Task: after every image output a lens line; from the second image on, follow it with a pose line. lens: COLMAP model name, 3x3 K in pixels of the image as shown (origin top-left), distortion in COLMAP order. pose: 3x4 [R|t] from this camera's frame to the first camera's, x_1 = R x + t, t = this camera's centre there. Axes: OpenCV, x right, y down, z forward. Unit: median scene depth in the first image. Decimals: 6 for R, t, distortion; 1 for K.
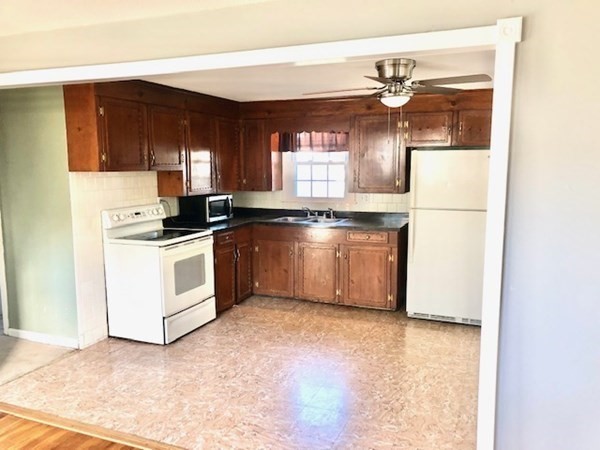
lens RADIAL K [[491.5, 0, 302.1], [0, 491.5, 223.7], [0, 0, 1]] dist [0.055594, -0.060899]
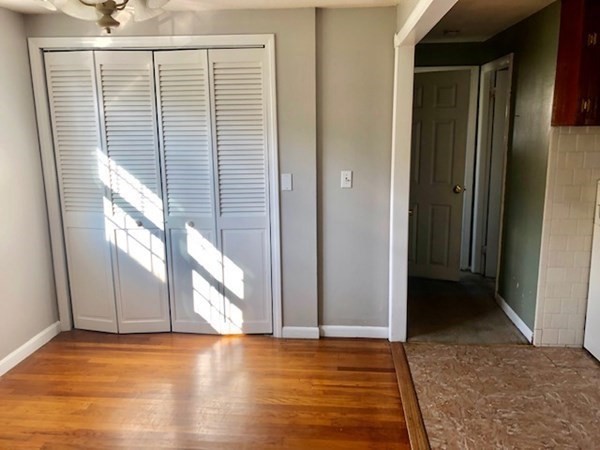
lens RADIAL K [[491.5, 0, 302.7], [0, 491.5, 221.1], [0, 0, 1]] dist [0.055594, -0.060899]
pose [[0.297667, 0.189253, -0.935723, 0.143346], [-0.105871, 0.980652, 0.164661, -0.036680], [0.948781, 0.050052, 0.311944, 0.319260]]
